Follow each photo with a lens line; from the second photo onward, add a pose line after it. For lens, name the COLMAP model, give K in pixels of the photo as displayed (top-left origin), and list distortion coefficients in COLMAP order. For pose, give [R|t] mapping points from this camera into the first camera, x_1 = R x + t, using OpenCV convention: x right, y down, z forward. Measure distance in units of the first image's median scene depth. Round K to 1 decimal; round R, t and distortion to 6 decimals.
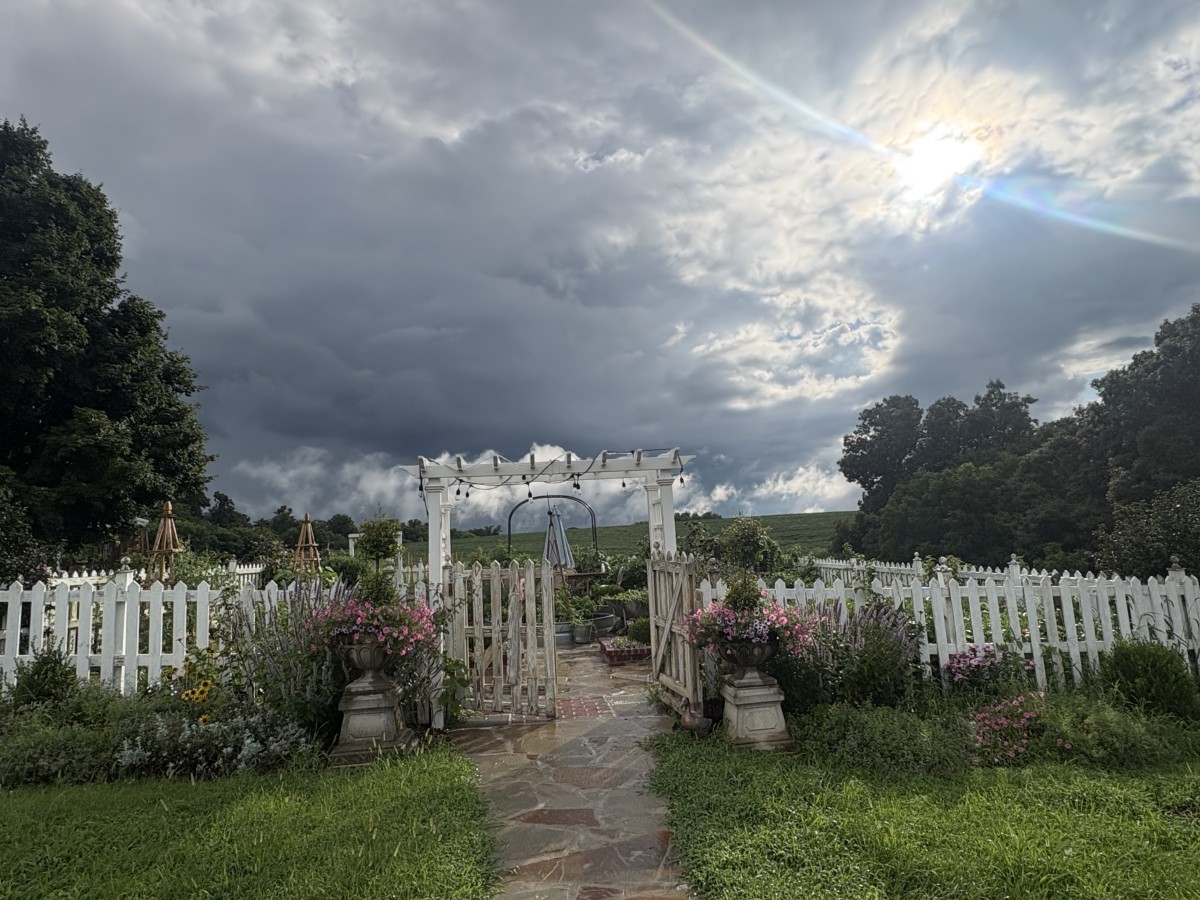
lens RADIAL K [[738.4, 0, 600.0], [0, 738.4, 450.0], [0, 0, 1]] dist [0.001148, 0.000442]
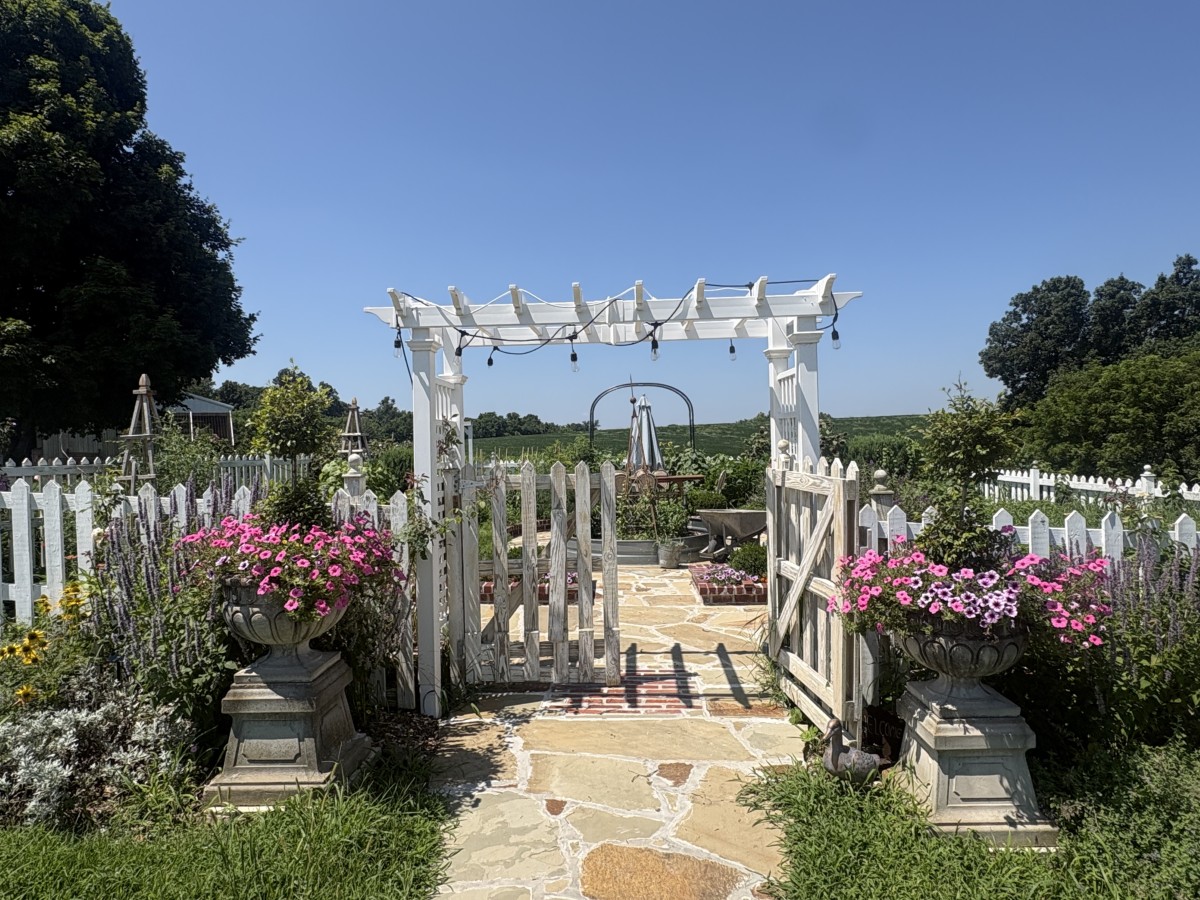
lens RADIAL K [[738.4, 0, 600.0], [0, 738.4, 450.0], [0, 0, 1]] dist [0.001148, 0.000442]
pose [[0.990467, 0.027112, -0.135056, 0.006094], [-0.008105, 0.990211, 0.139341, 0.034847], [0.137511, -0.136918, 0.980991, 0.271362]]
